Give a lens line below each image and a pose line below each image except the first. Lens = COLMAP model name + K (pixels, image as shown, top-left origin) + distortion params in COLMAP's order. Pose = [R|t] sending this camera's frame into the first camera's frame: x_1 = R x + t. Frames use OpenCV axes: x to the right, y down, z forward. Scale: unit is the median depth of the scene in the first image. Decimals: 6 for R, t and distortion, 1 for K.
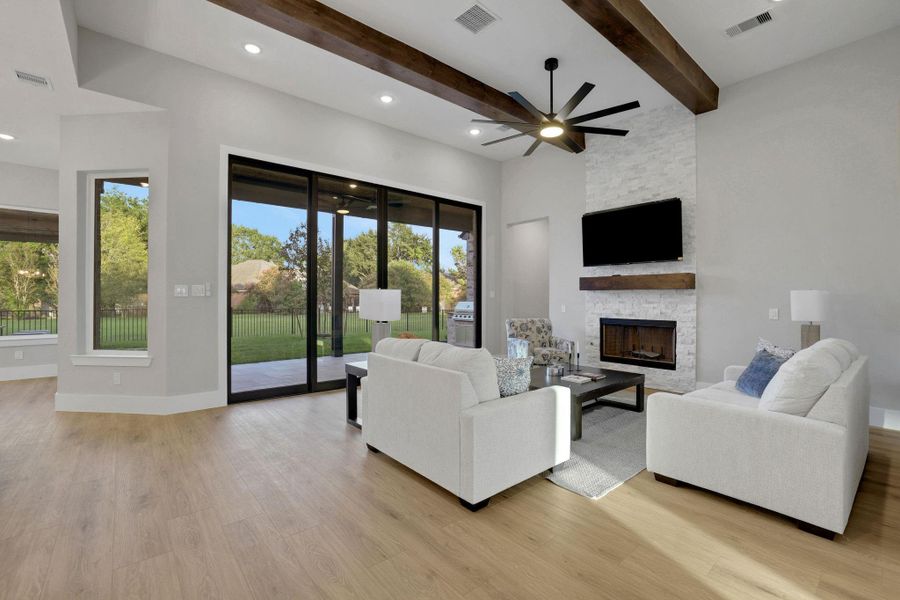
lens RADIAL K [[401.5, 0, 462.4], [0, 401.5, 290.1], [0, 0, 1]] dist [-0.027903, 0.008127]
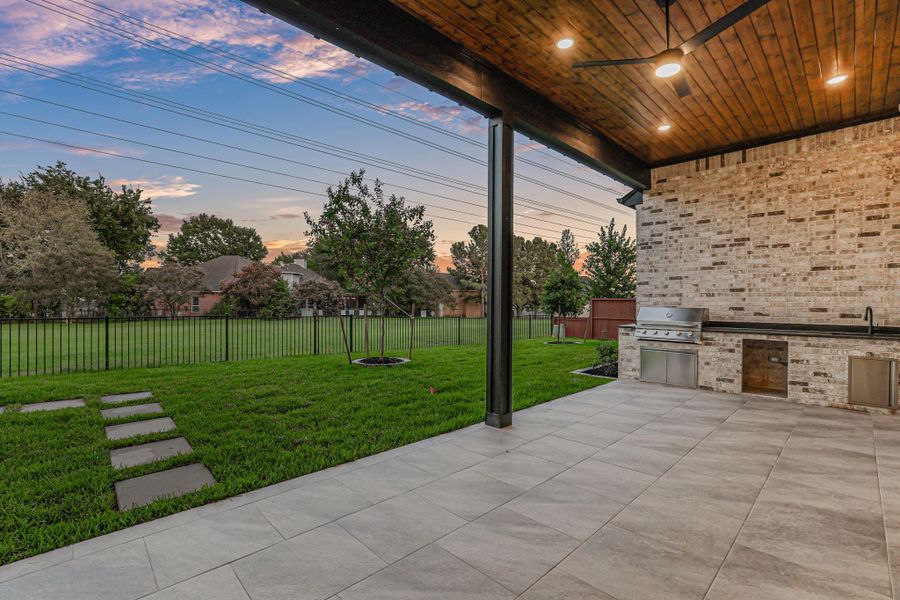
lens RADIAL K [[401.5, 0, 446.5], [0, 401.5, 302.3], [0, 0, 1]] dist [-0.027903, 0.008127]
pose [[0.999215, 0.002392, 0.039547, -0.614165], [-0.003353, 0.999700, 0.024259, 0.017419], [-0.039477, -0.024373, 0.998923, 0.824363]]
